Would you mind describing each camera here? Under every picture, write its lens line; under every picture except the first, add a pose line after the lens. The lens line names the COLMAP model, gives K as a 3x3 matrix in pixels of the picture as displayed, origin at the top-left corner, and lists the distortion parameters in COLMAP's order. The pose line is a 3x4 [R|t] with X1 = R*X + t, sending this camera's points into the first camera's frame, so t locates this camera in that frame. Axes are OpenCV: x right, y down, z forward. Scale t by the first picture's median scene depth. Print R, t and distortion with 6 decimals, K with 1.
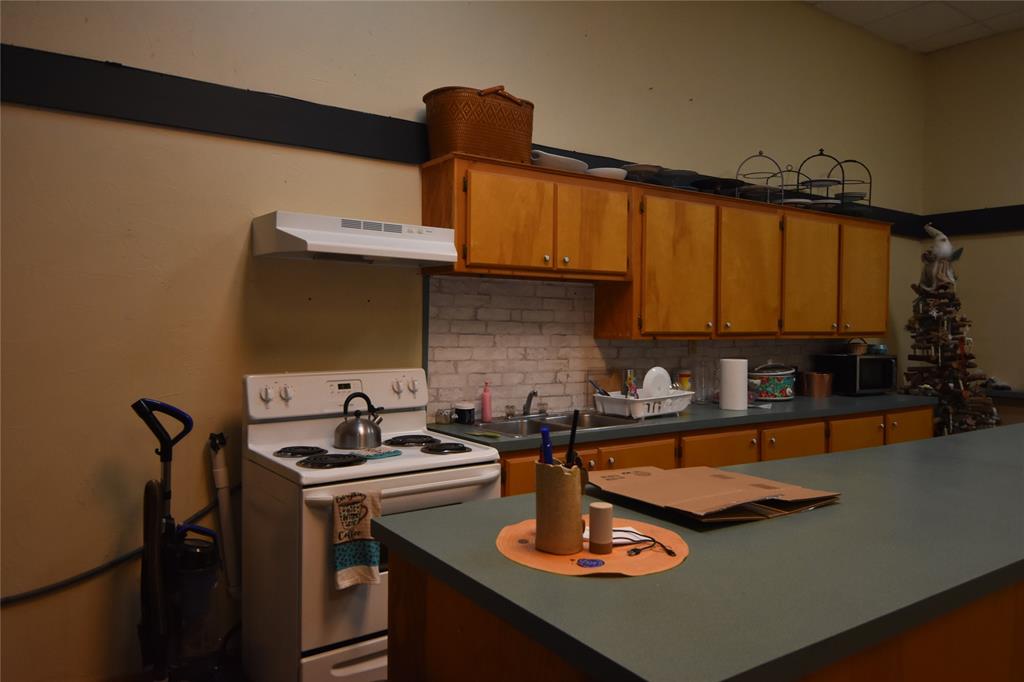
lens RADIAL K [[724.7, 0, 517.1], [0, 724.7, 328.8], [0, 0, 1]] dist [0.056958, -0.059397]
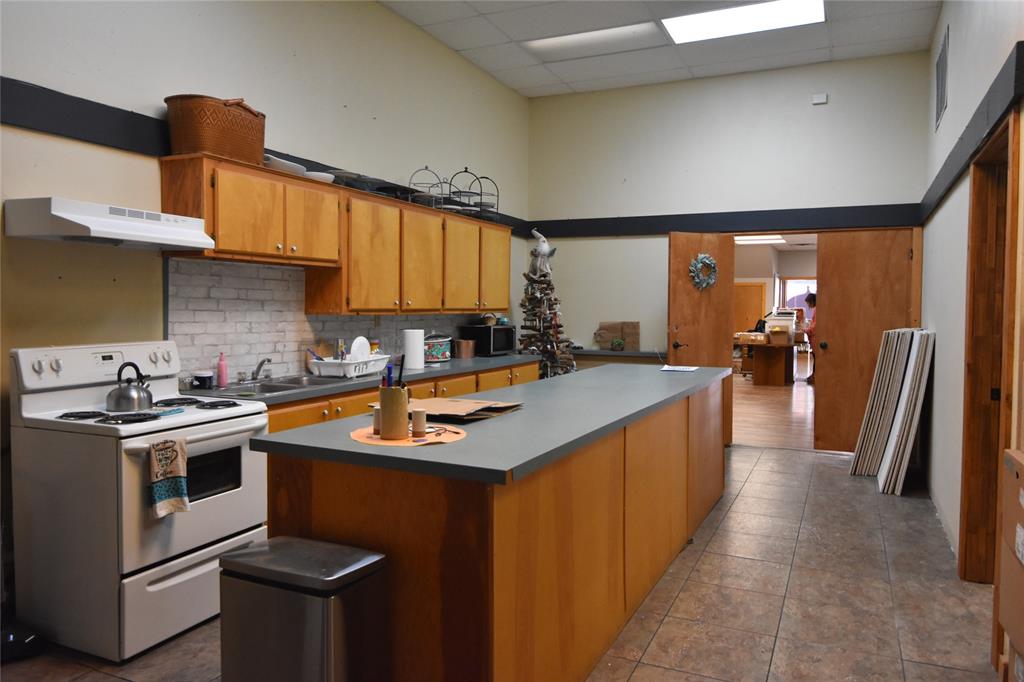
lens RADIAL K [[724.7, 0, 517.1], [0, 724.7, 328.8], [0, 0, 1]] dist [0.056958, -0.059397]
pose [[0.865983, -0.016334, 0.499807, -0.201698], [0.001213, 0.999532, 0.030563, 0.001455], [-0.500072, -0.025861, 0.865598, -0.217503]]
